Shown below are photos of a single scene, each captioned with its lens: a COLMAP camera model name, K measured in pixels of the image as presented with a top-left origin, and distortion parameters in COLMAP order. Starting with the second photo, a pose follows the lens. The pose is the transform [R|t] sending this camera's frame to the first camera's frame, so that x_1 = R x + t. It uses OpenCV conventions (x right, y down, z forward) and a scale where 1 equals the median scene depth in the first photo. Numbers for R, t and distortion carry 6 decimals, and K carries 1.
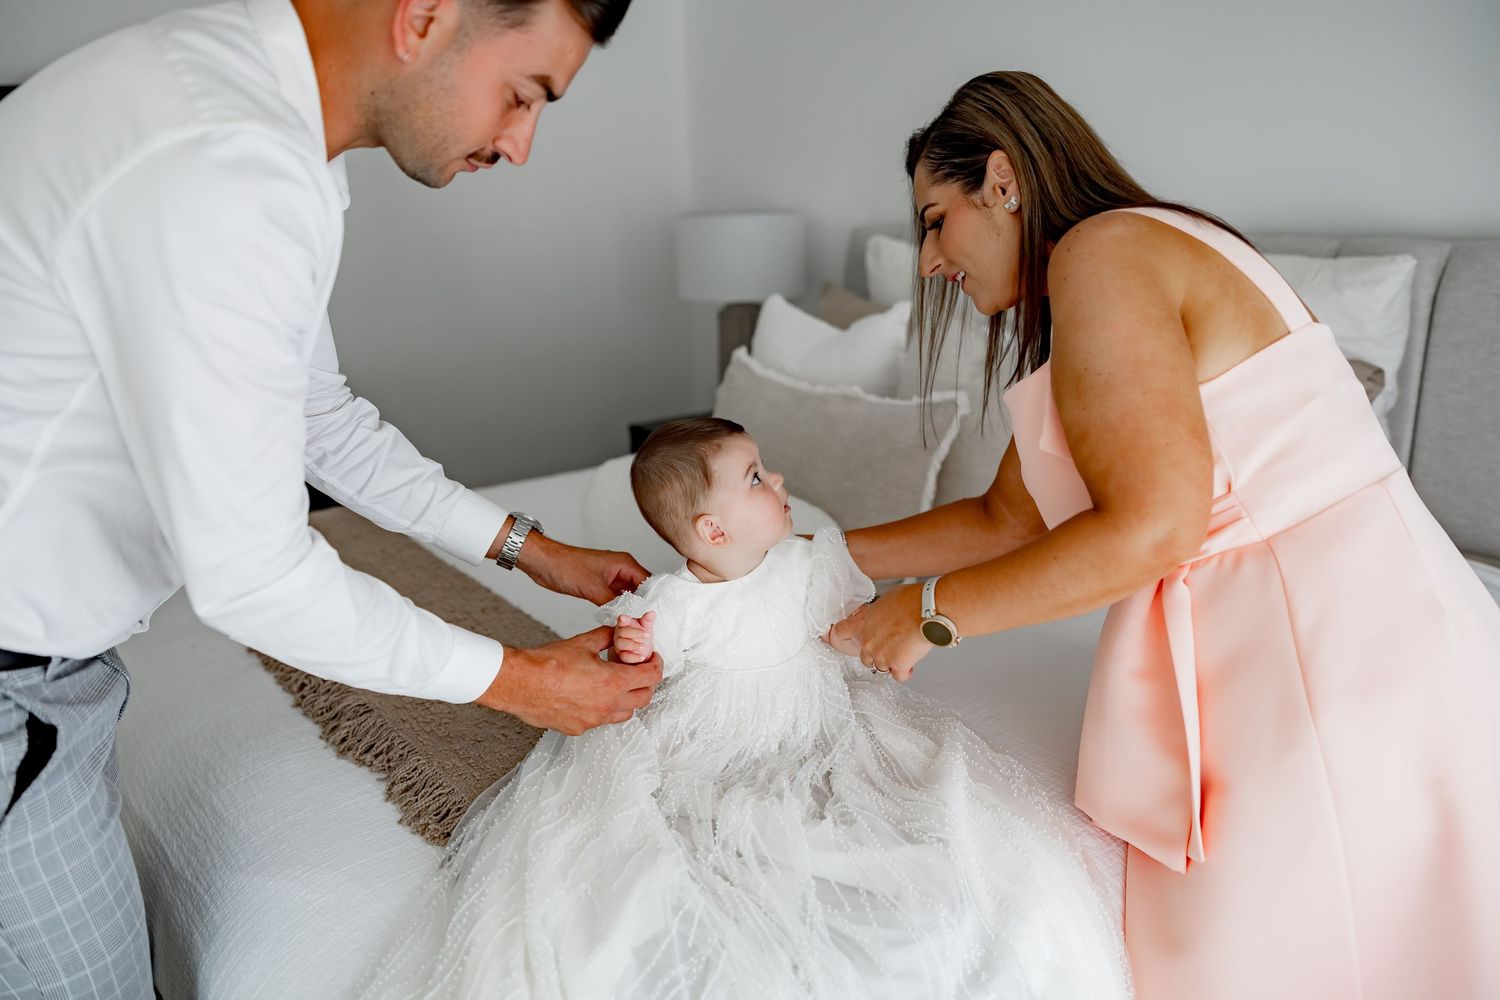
lens RADIAL K [[1211.4, 0, 750.0], [0, 1211.4, 500.0], [0, 0, 1]] dist [0.012479, 0.008518]
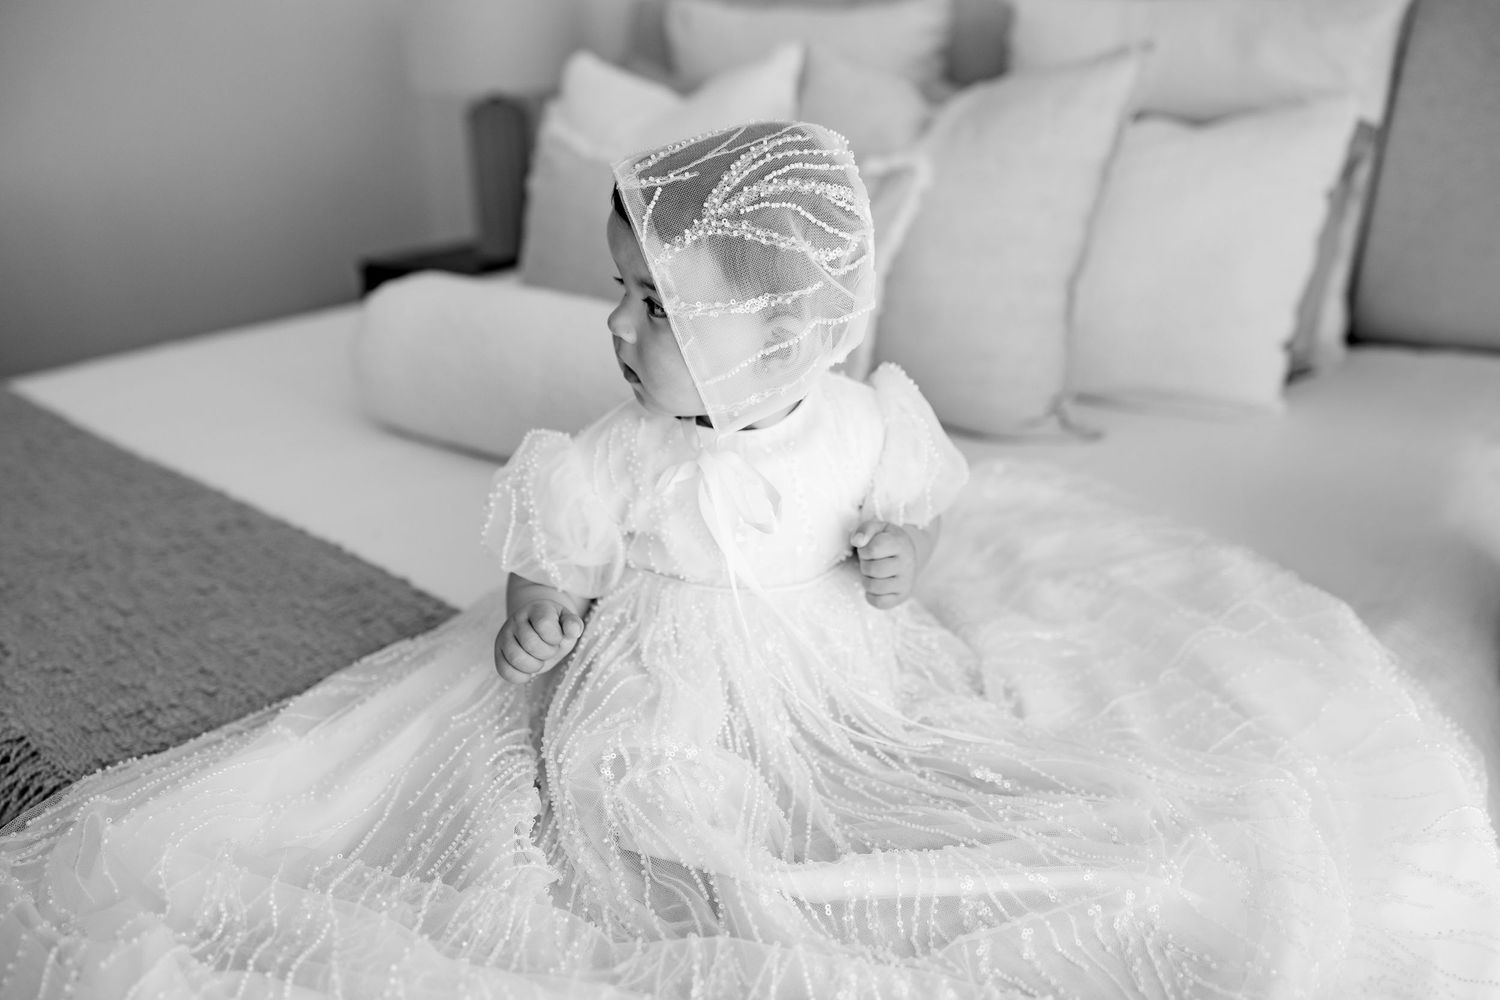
lens RADIAL K [[1211.4, 0, 750.0], [0, 1211.4, 500.0], [0, 0, 1]] dist [0.012479, 0.008518]
pose [[0.970238, -0.082861, 0.227534, -0.089449], [0.054858, 0.990416, 0.126756, 0.011686], [-0.235857, -0.110501, 0.965485, 0.310592]]
